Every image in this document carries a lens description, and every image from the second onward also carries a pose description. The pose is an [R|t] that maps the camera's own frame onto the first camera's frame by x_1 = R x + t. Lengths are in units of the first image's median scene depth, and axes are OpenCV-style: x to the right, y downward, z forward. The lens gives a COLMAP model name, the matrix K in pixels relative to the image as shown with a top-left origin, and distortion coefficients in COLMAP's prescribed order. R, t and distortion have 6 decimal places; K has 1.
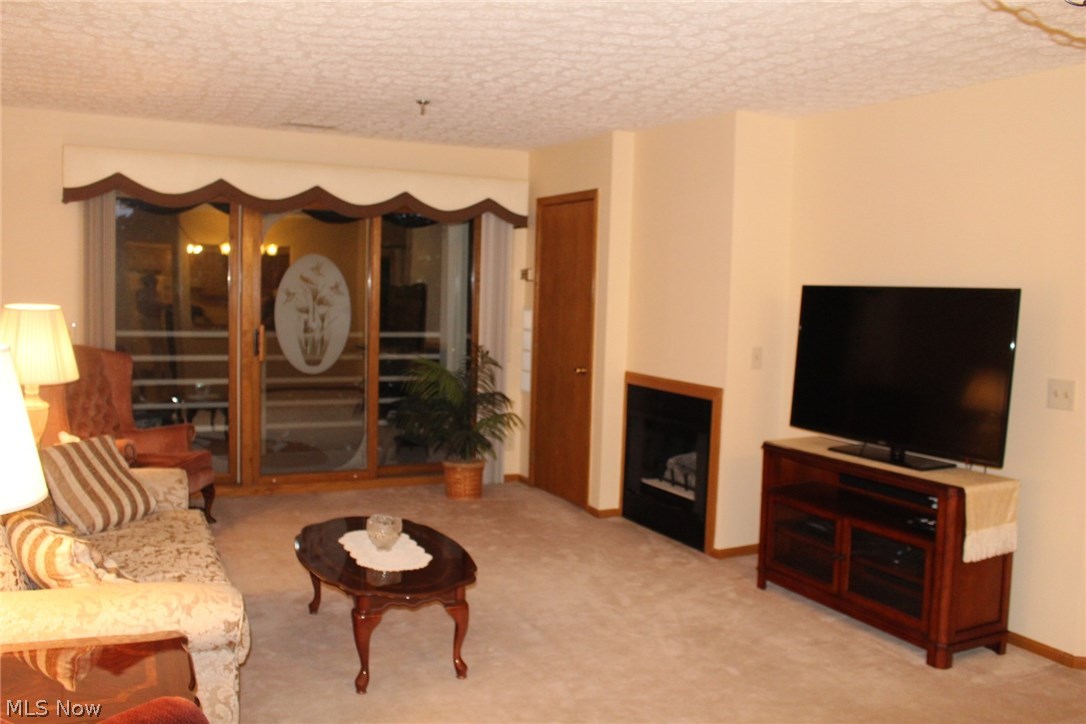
lens RADIAL K [[943.8, 0, 540.3], [0, 943.8, 361.3], [0, 0, 1]] dist [-0.144571, 0.112469]
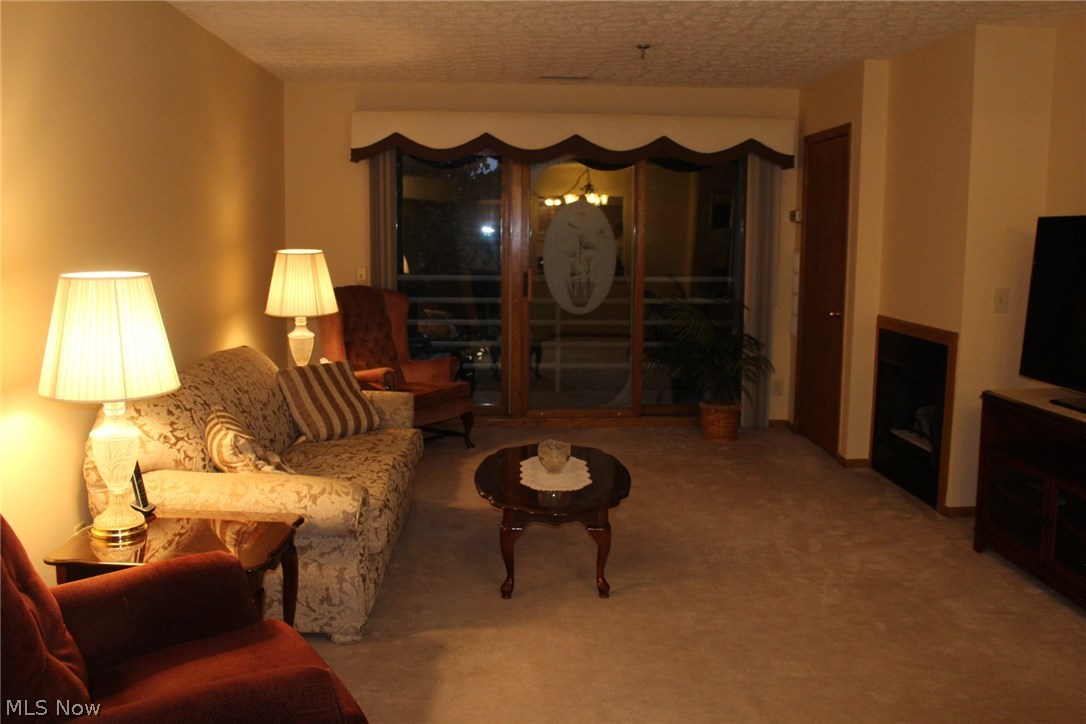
lens RADIAL K [[943.8, 0, 539.4], [0, 943.8, 362.5], [0, 0, 1]] dist [-0.144571, 0.112469]
pose [[0.915207, 0.030465, -0.401831, 0.175196], [-0.009809, 0.998527, 0.053364, 0.013105], [0.402865, -0.044898, 0.914157, 0.010157]]
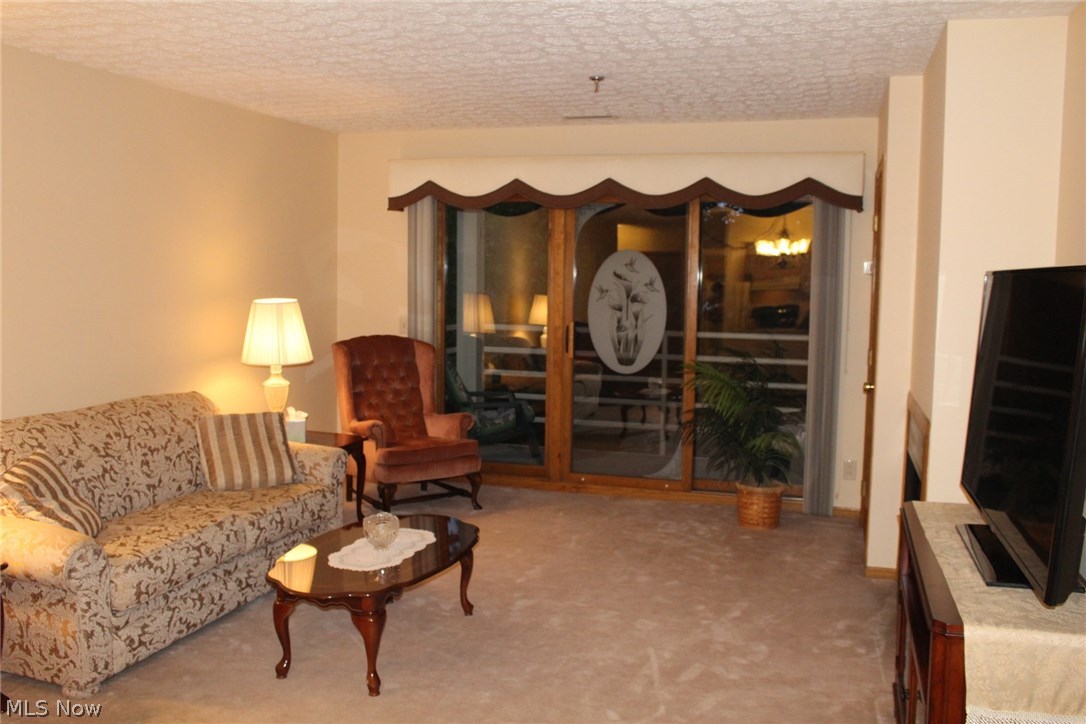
lens RADIAL K [[943.8, 0, 534.4], [0, 943.8, 360.9], [0, 0, 1]] dist [-0.144571, 0.112469]
pose [[0.719634, 0.043264, -0.693004, 0.439000], [-0.046143, 0.998830, 0.014440, -0.011537], [0.692818, 0.021586, 0.720789, 0.285025]]
